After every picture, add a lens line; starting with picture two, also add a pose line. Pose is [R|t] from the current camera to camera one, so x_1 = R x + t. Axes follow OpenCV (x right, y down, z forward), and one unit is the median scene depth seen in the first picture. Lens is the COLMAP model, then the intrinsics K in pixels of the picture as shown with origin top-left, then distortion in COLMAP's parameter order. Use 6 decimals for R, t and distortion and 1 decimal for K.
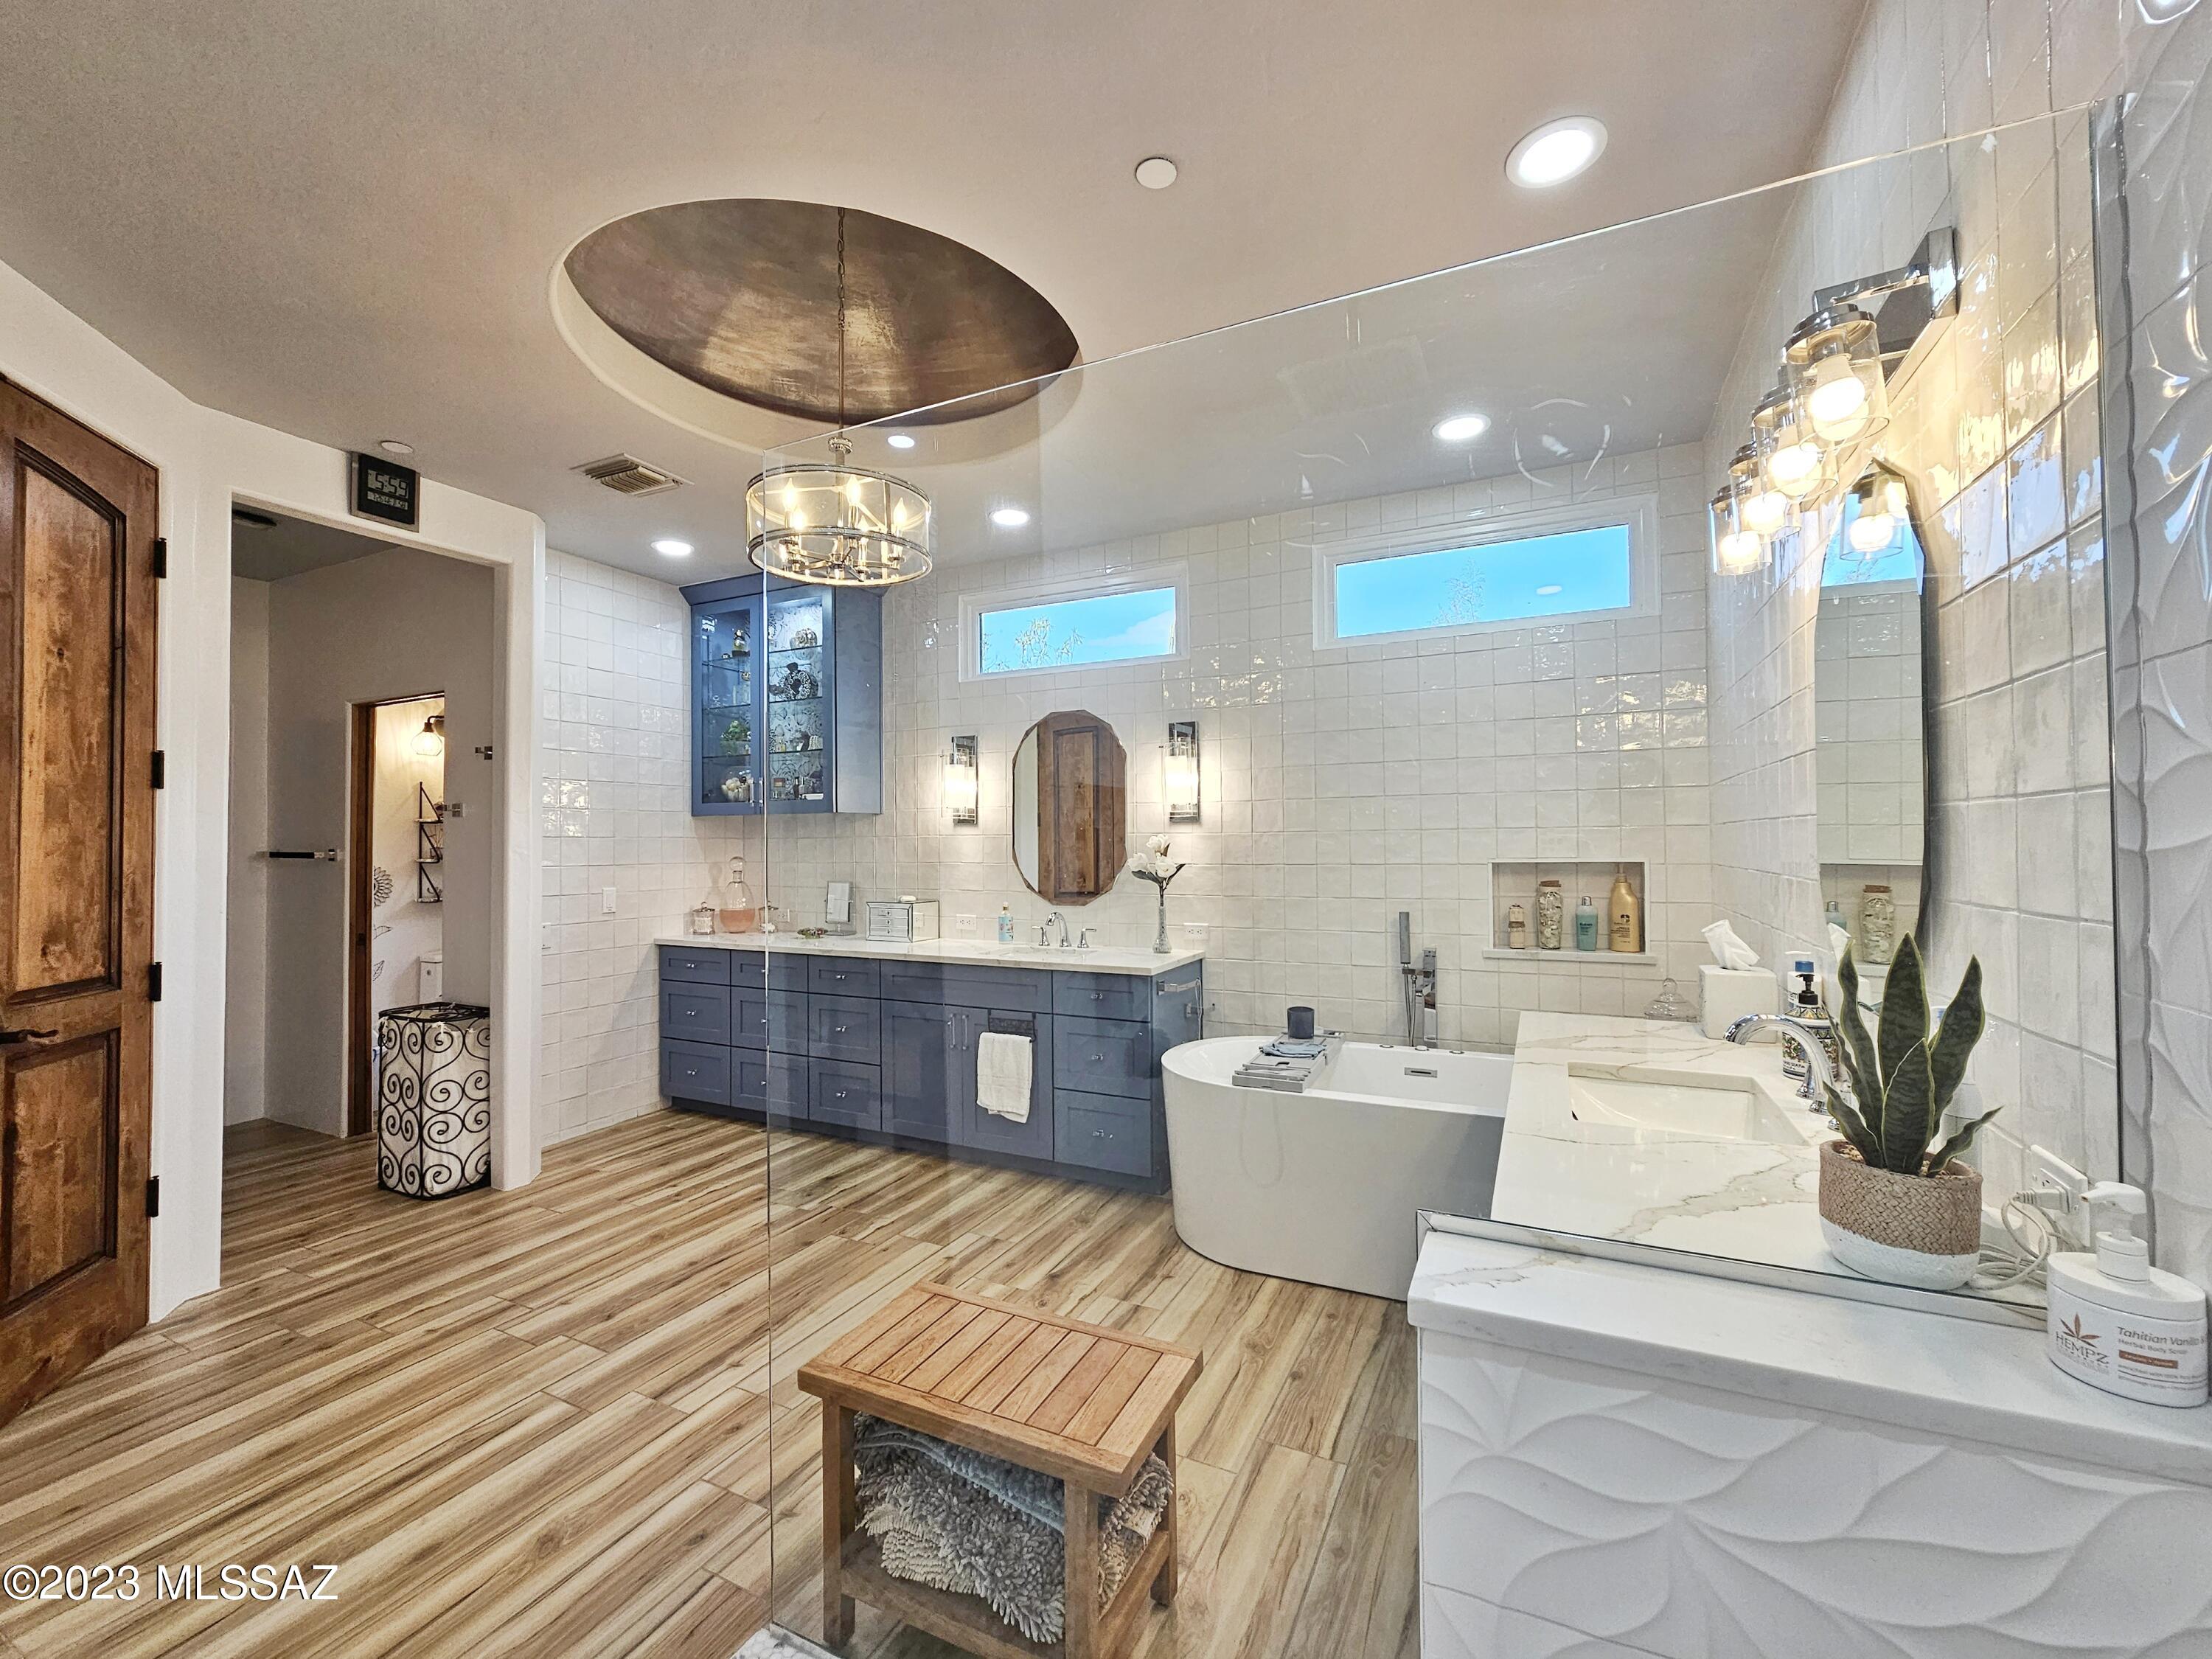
lens RADIAL K [[901.1, 0, 1110.1], [0, 901.1, 830.2], [0, 0, 1]] dist [0.000839, 0.000157]
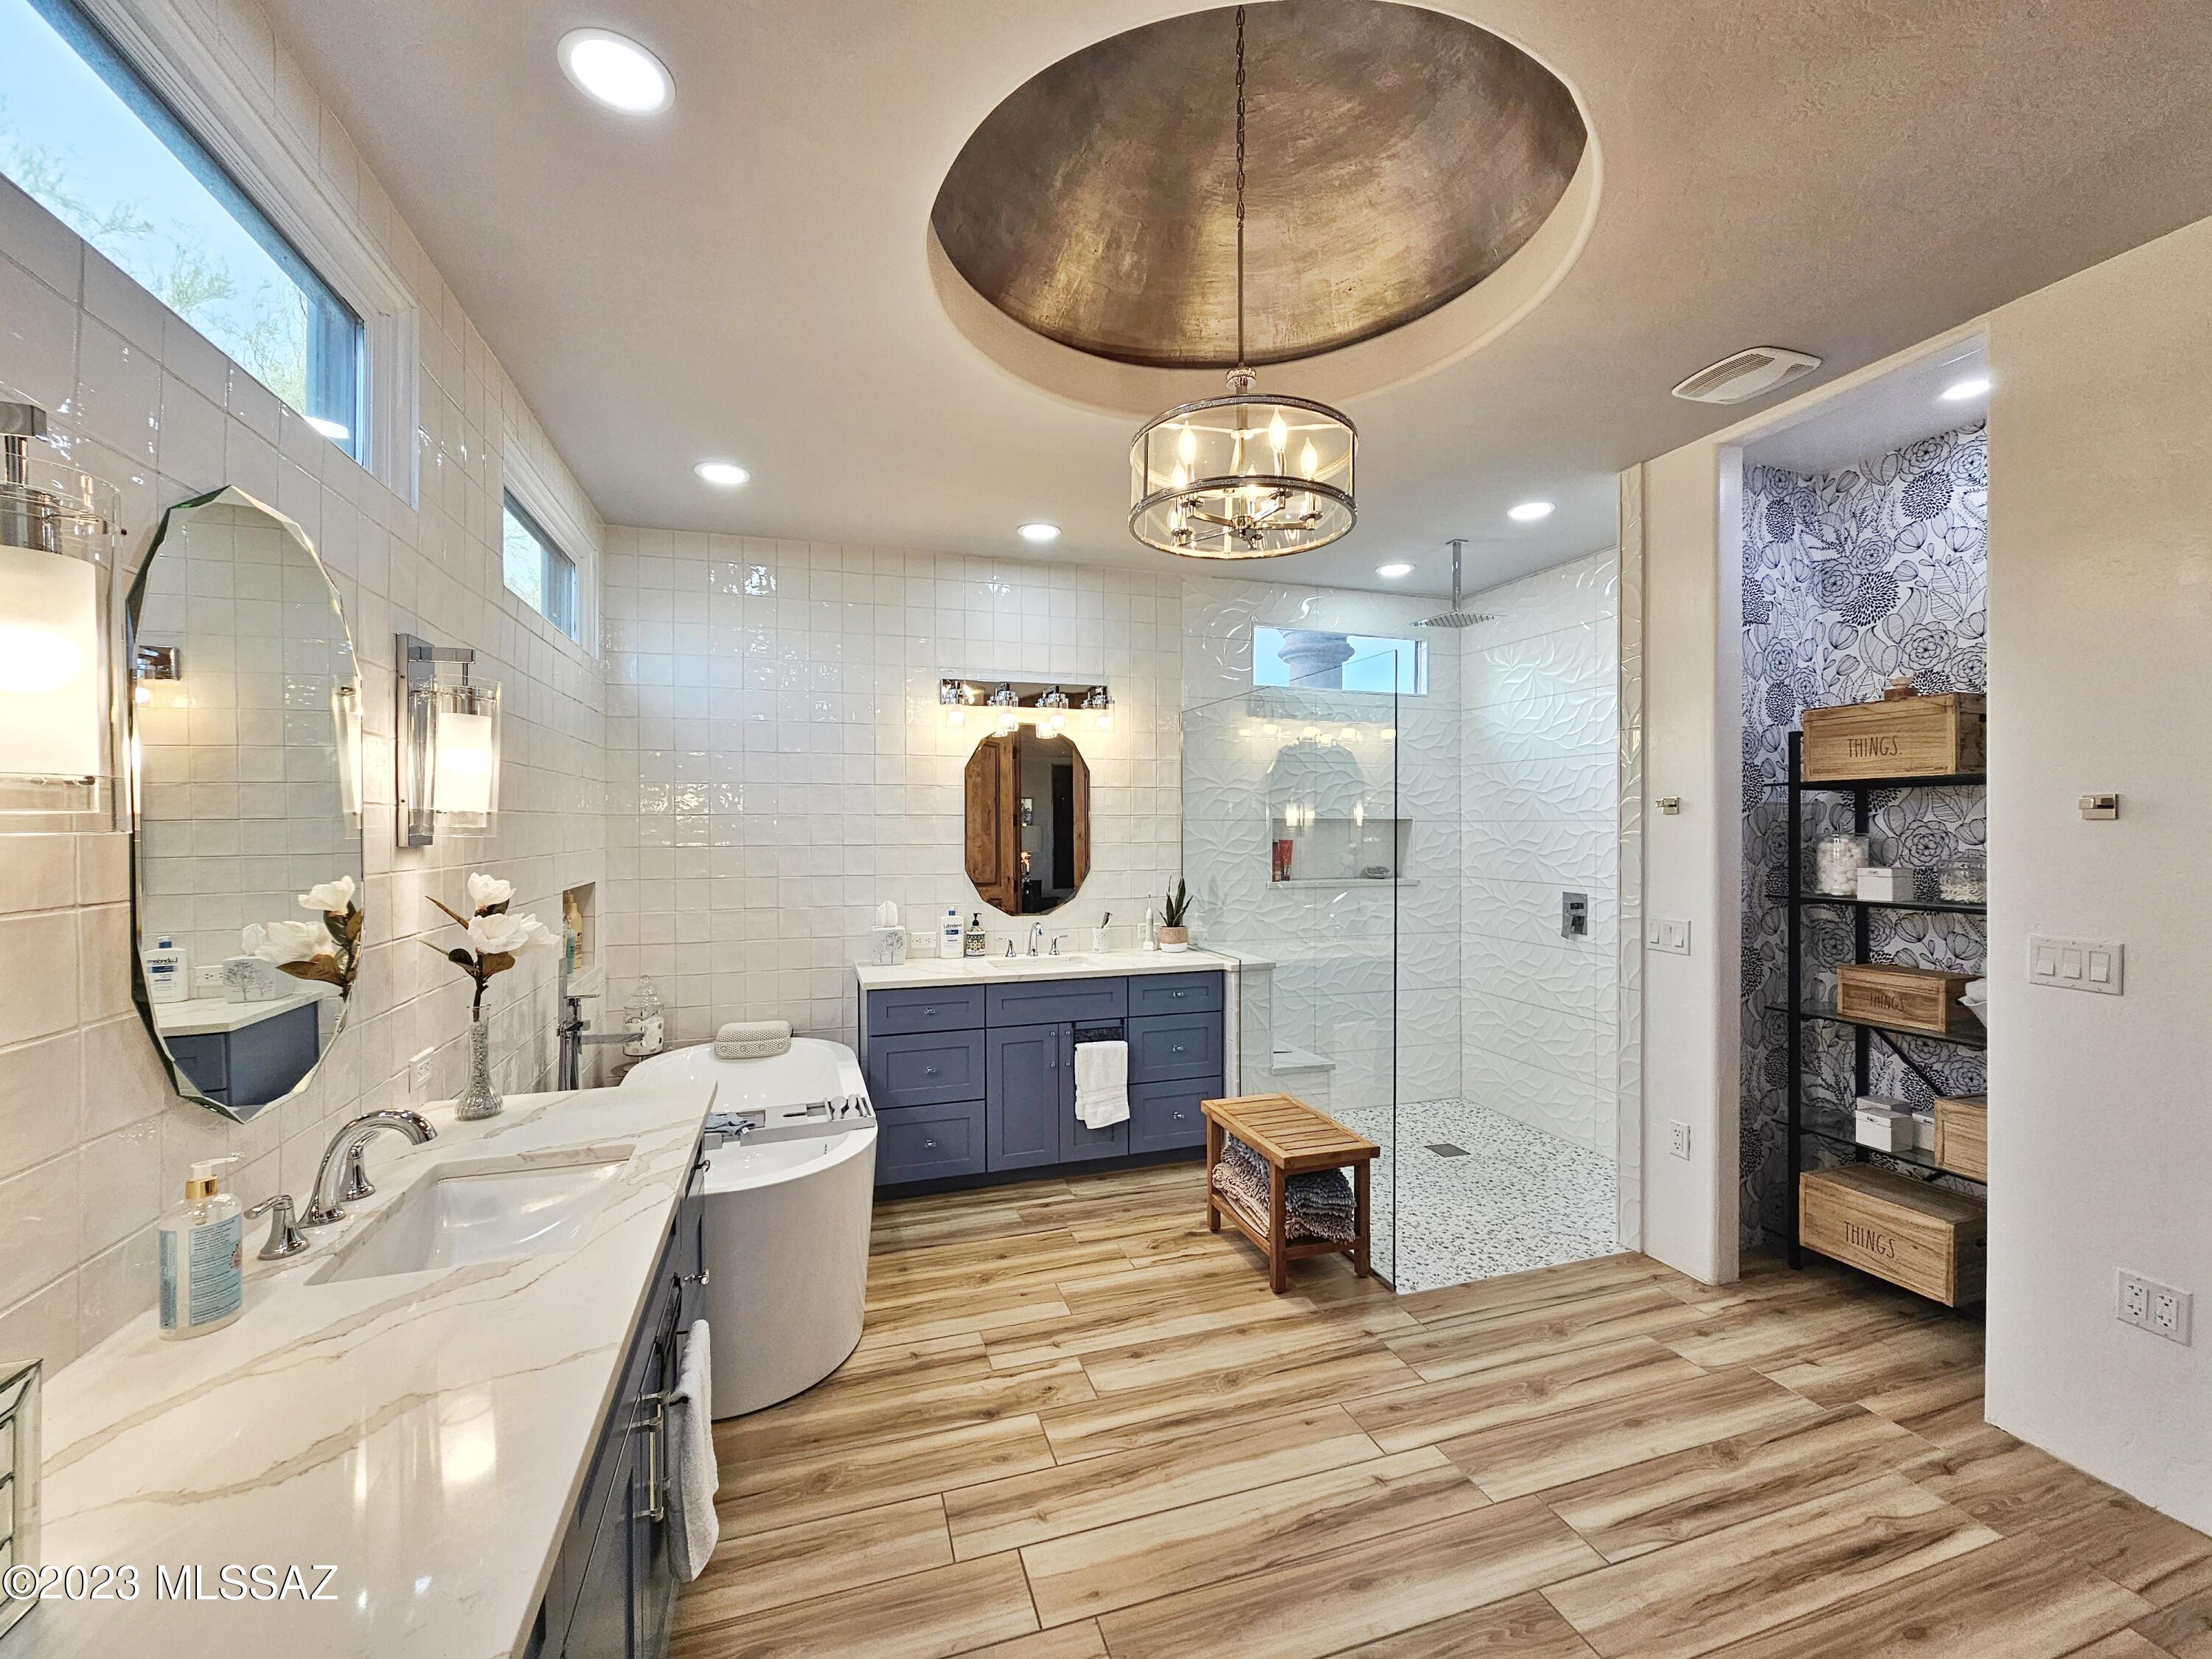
lens RADIAL K [[901.1, 0, 1103.4], [0, 901.1, 832.6], [0, 0, 1]] dist [0.000839, 0.000157]
pose [[-0.691192, 0.005678, 0.722649, -0.837271], [-0.003561, 0.999930, -0.011263, -0.013644], [-0.722662, -0.010358, -0.691124, 1.747833]]
